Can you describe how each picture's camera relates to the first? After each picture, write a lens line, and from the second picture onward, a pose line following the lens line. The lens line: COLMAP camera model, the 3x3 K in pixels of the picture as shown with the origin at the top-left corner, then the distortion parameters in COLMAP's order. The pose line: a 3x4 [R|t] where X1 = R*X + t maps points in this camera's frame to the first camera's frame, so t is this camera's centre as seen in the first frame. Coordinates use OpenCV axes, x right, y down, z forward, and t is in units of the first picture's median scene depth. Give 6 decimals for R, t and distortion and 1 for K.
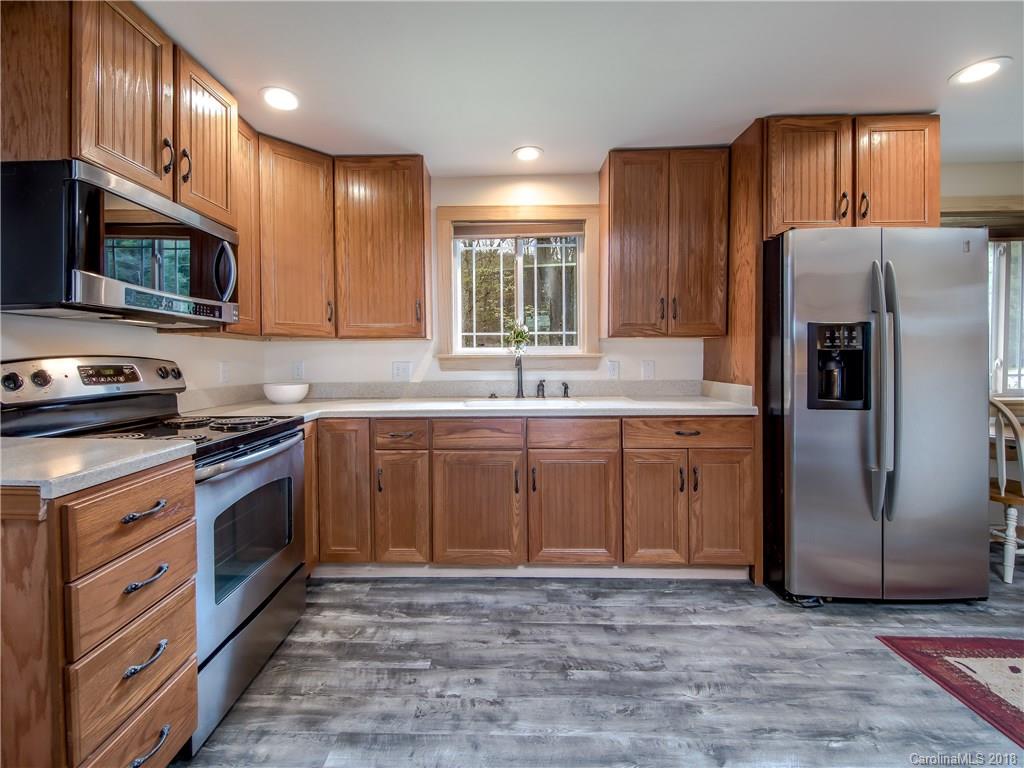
lens RADIAL K [[465.5, 0, 479.5], [0, 465.5, 359.6], [0, 0, 1]] dist [0.001492, -0.000025]
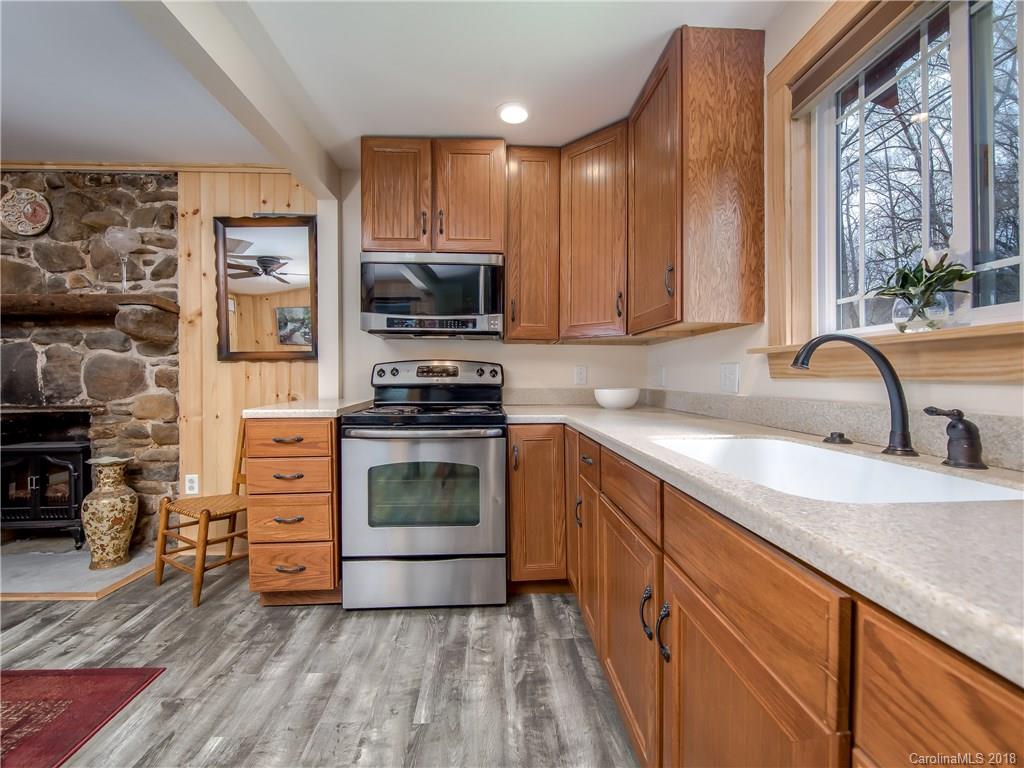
lens RADIAL K [[430.7, 0, 539.1], [0, 430.7, 380.8], [0, 0, 1]] dist [-0.001802, -0.000414]
pose [[0.077500, 0.016888, -0.996849, 0.480502], [-0.007213, 0.999840, 0.016378, 0.025393], [0.996966, 0.005921, 0.077609, 0.837690]]
